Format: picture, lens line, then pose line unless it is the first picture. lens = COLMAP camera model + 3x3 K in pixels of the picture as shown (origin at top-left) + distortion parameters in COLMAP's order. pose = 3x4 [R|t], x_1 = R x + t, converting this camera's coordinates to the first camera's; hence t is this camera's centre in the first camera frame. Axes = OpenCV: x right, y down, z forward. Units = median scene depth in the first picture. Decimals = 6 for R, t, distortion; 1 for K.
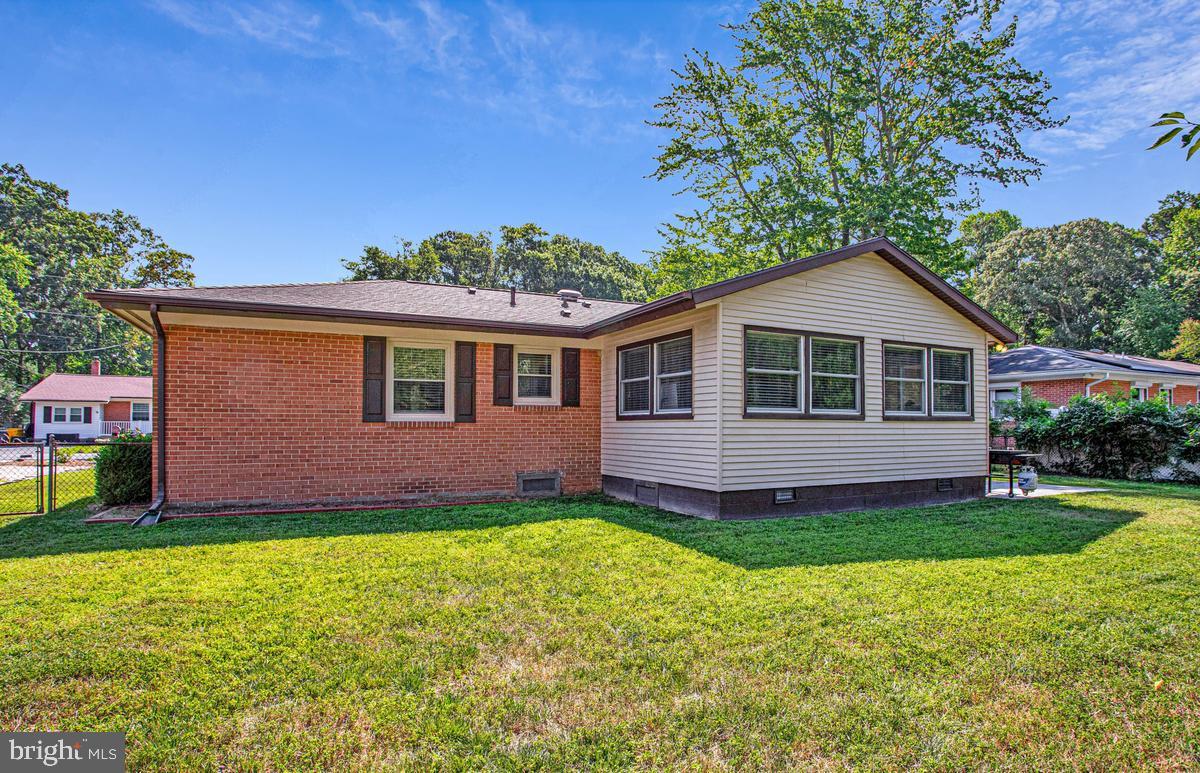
lens RADIAL K [[634.5, 0, 603.3], [0, 634.5, 425.0], [0, 0, 1]] dist [-0.069159, 0.031079]
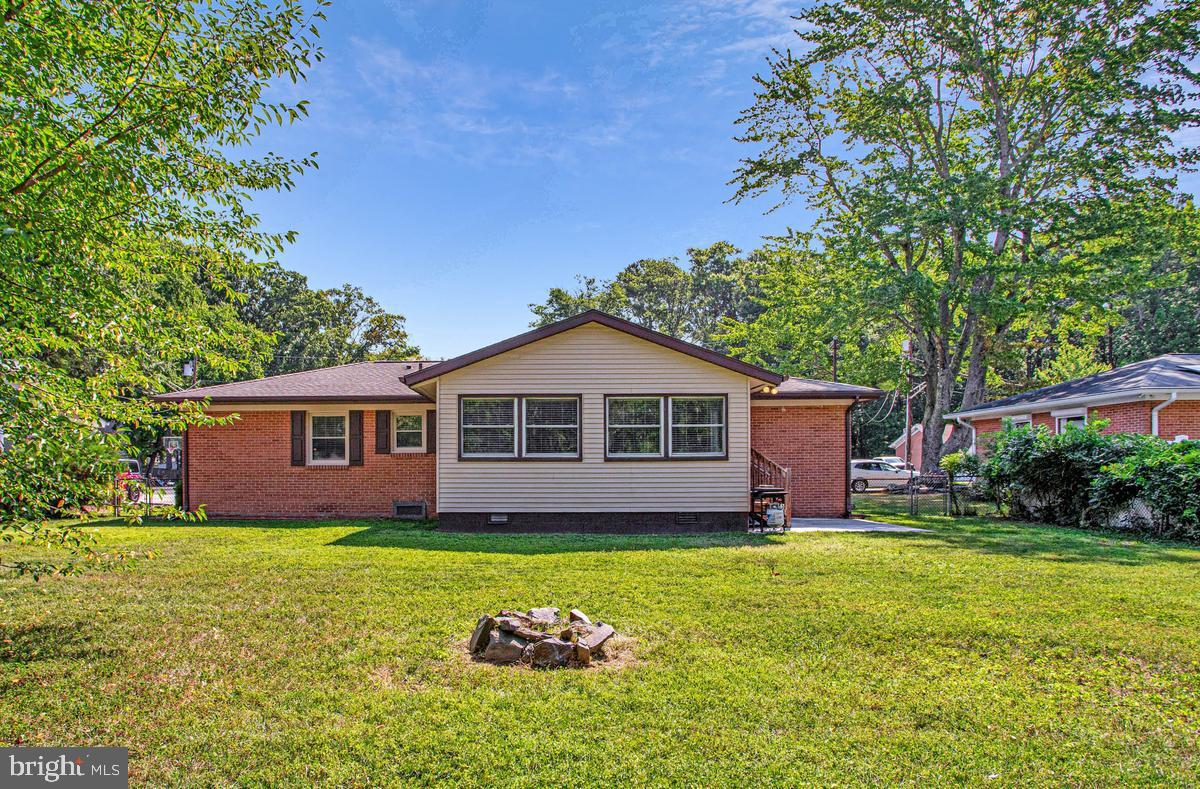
lens RADIAL K [[718.1, 0, 523.3], [0, 718.1, 486.3], [0, 0, 1]] dist [-0.032685, 0.000274]
pose [[0.880477, 0.005380, -0.474059, 0.897408], [0.007293, 0.999664, 0.024889, 0.004982], [0.474033, -0.025371, 0.880141, -0.275475]]
